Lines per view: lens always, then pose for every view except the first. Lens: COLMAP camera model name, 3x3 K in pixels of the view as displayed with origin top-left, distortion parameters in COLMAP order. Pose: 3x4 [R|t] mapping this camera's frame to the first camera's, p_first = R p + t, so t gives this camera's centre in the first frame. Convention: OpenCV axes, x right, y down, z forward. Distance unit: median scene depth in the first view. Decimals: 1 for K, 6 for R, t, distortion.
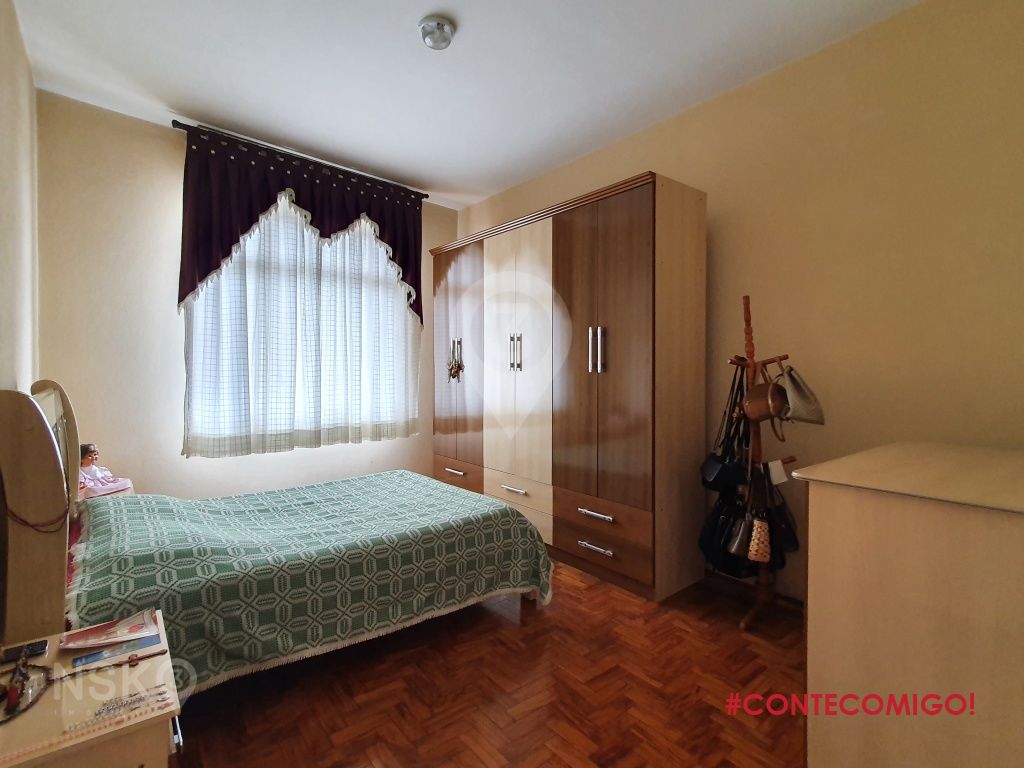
lens RADIAL K [[500.8, 0, 514.4], [0, 500.8, 375.7], [0, 0, 1]] dist [-0.005767, 0.009251]
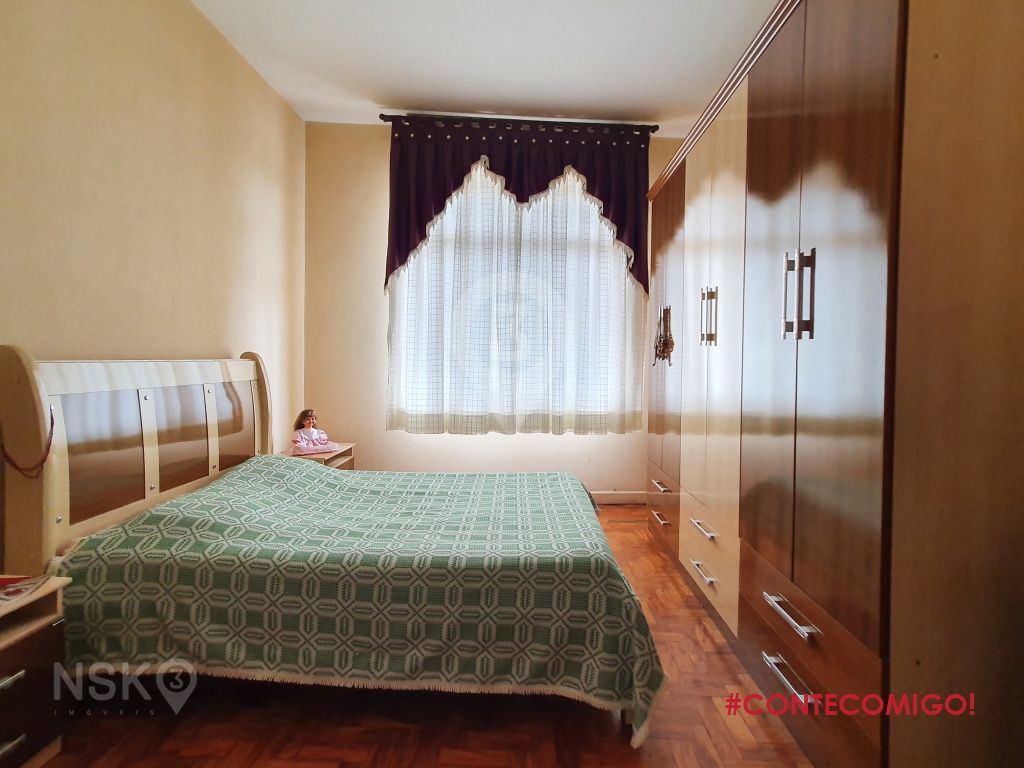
lens RADIAL K [[500.8, 0, 516.7], [0, 500.8, 373.8], [0, 0, 1]] dist [-0.005767, 0.009251]
pose [[0.758347, 0.024198, -0.651402, 0.308792], [-0.018817, 0.999707, 0.015231, 0.028250], [0.651579, 0.000707, 0.758580, 0.465974]]
